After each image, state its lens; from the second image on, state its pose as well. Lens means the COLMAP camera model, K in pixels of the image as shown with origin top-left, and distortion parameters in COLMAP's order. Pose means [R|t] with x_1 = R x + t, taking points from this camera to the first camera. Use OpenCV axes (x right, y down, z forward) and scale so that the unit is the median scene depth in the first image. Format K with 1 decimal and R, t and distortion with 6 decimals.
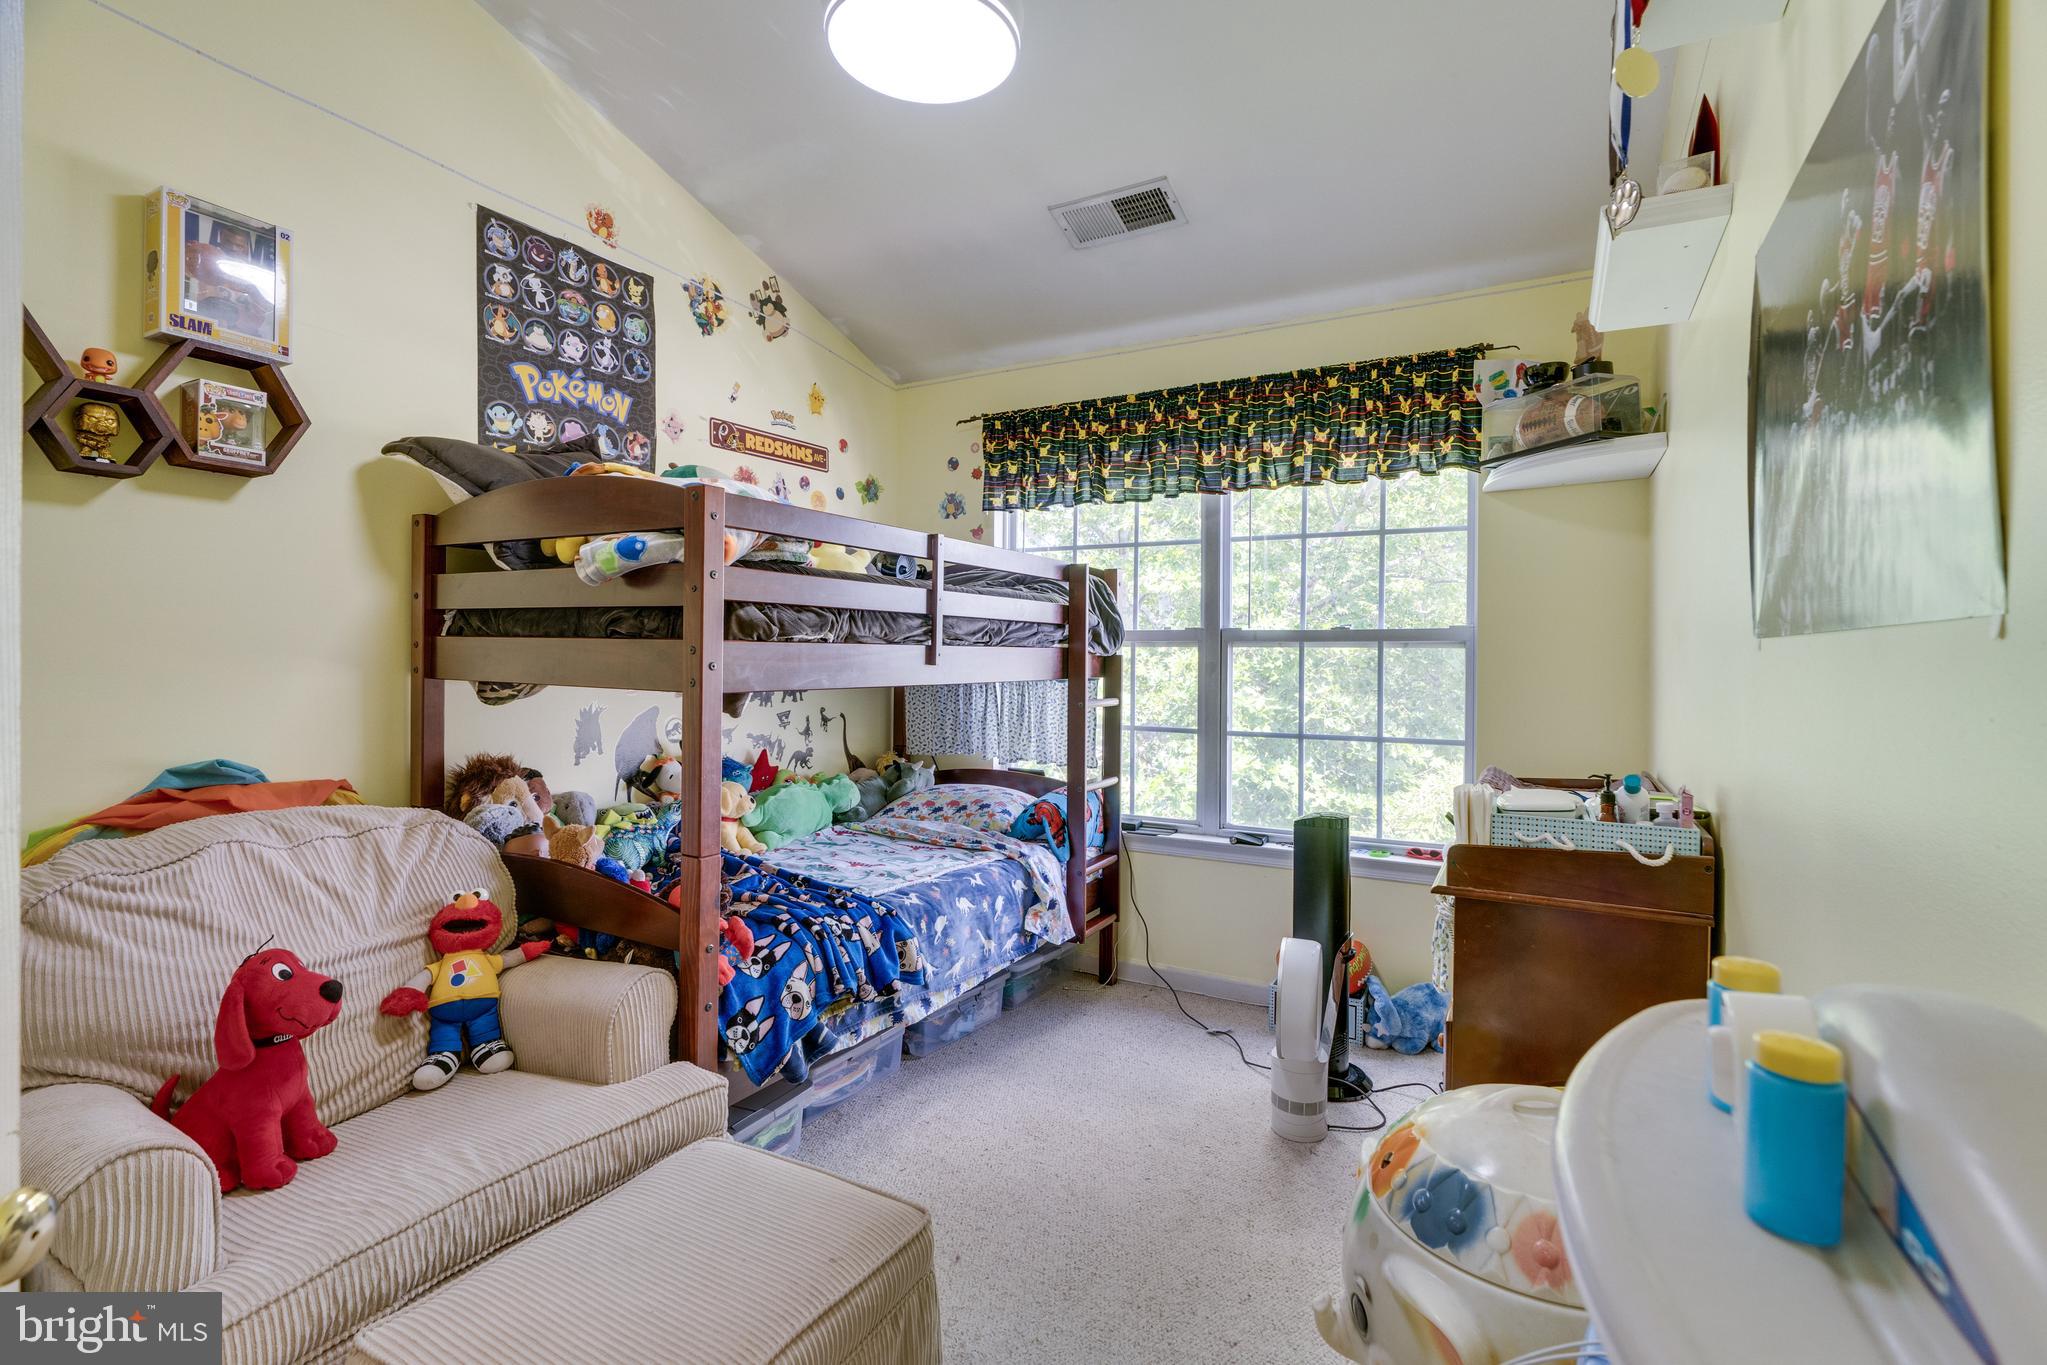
lens RADIAL K [[958.1, 0, 1018.0], [0, 958.1, 669.3], [0, 0, 1]] dist [-0.002527, 0.000107]
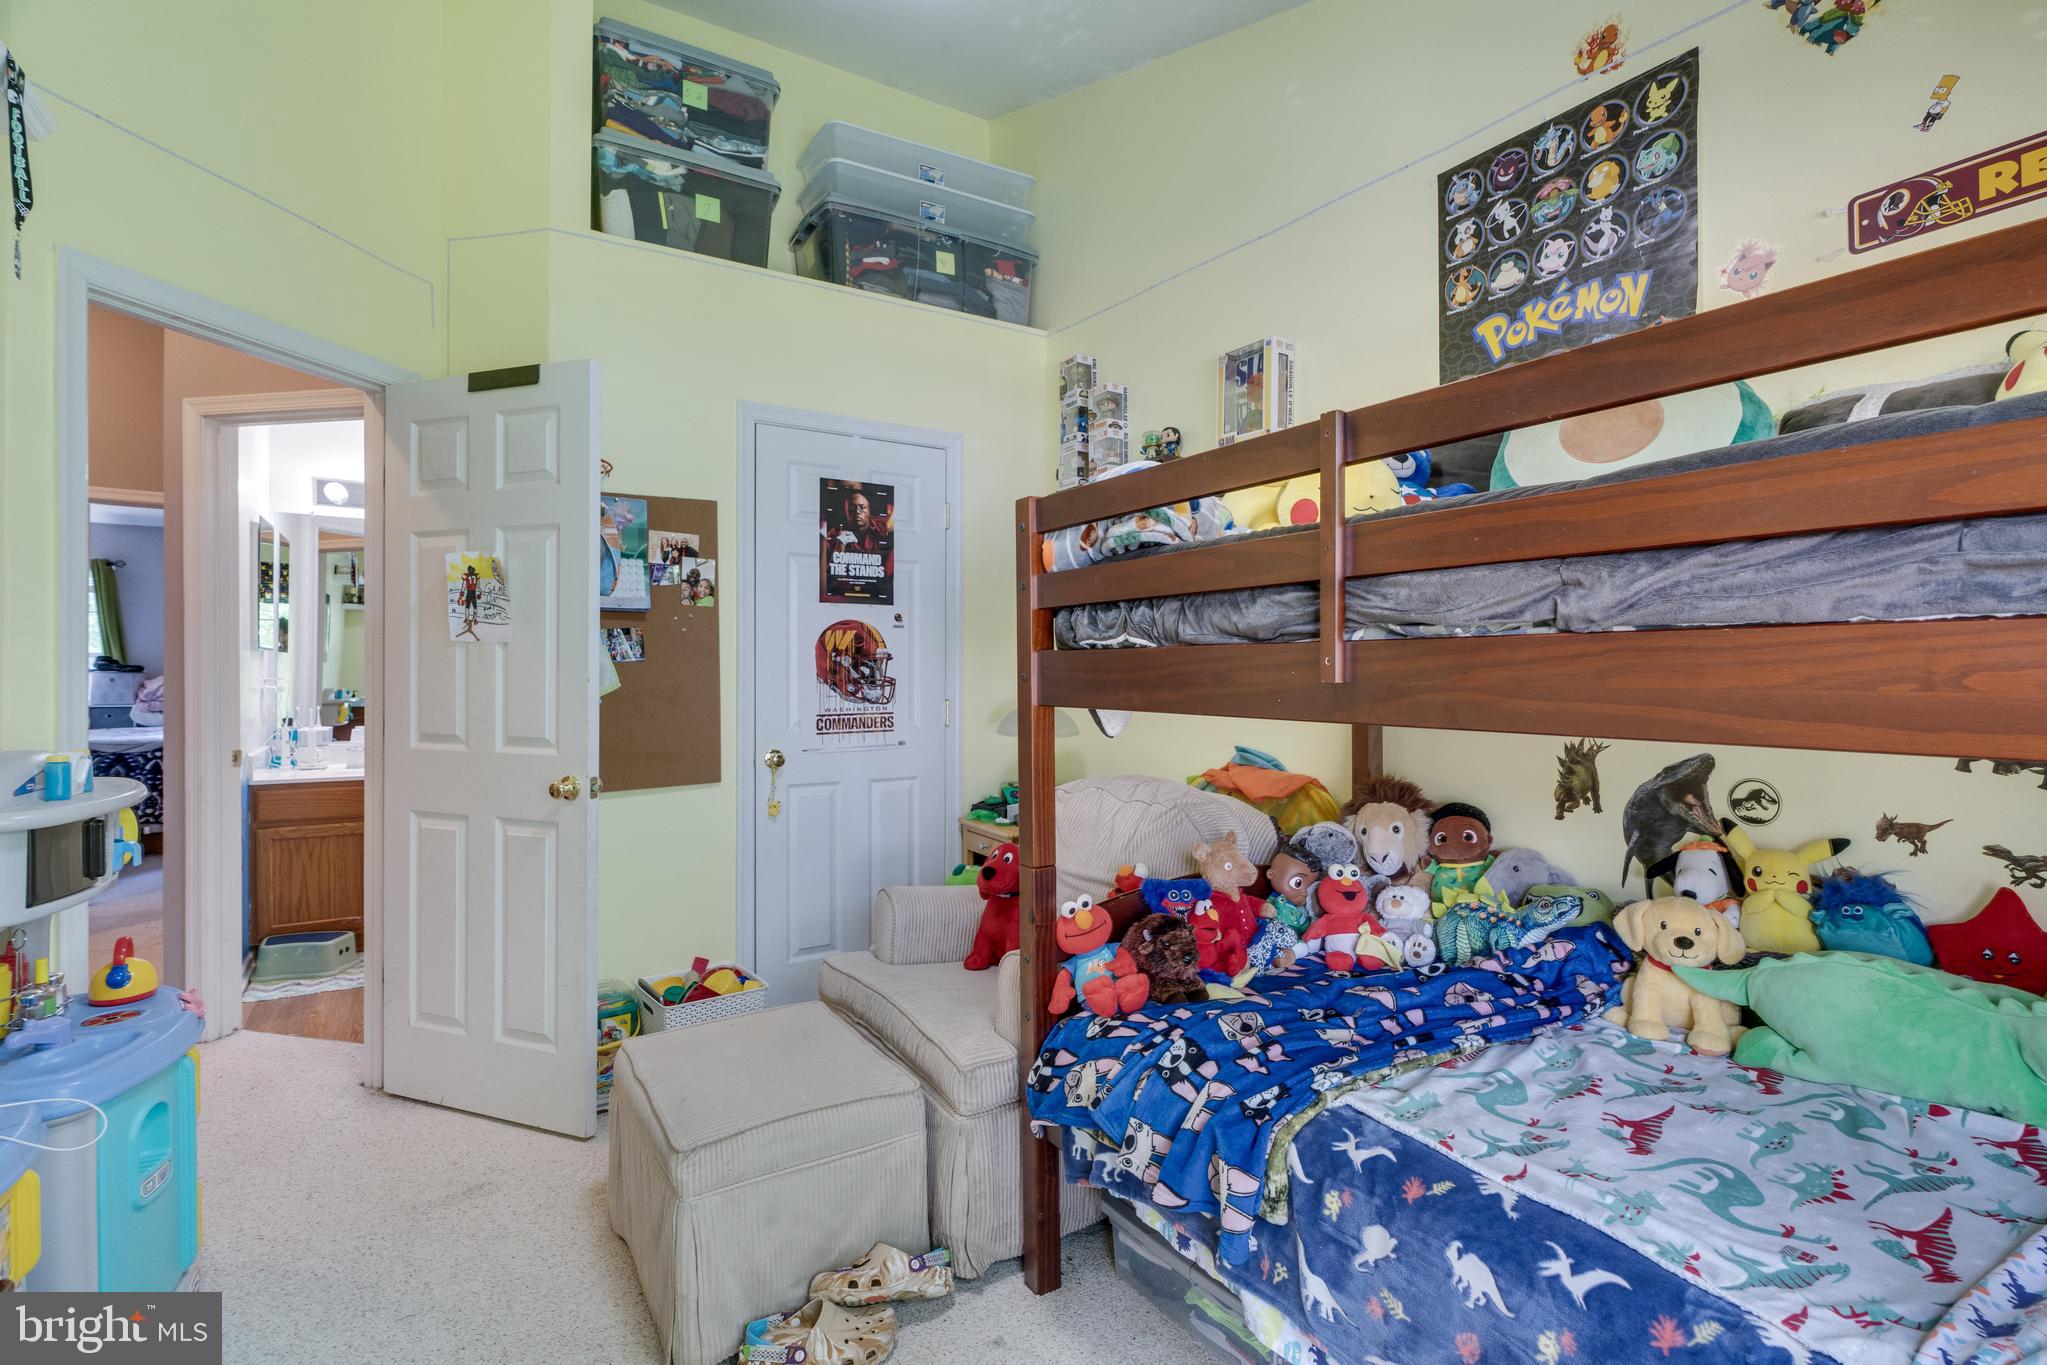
lens RADIAL K [[958.1, 0, 1016.5], [0, 958.1, 674.1], [0, 0, 1]] dist [-0.002527, 0.000107]
pose [[-0.478231, -0.001988, -0.878232, 0.389538], [-0.014351, 0.999882, 0.005552, -0.009589], [0.878117, 0.015258, -0.478203, 0.999080]]
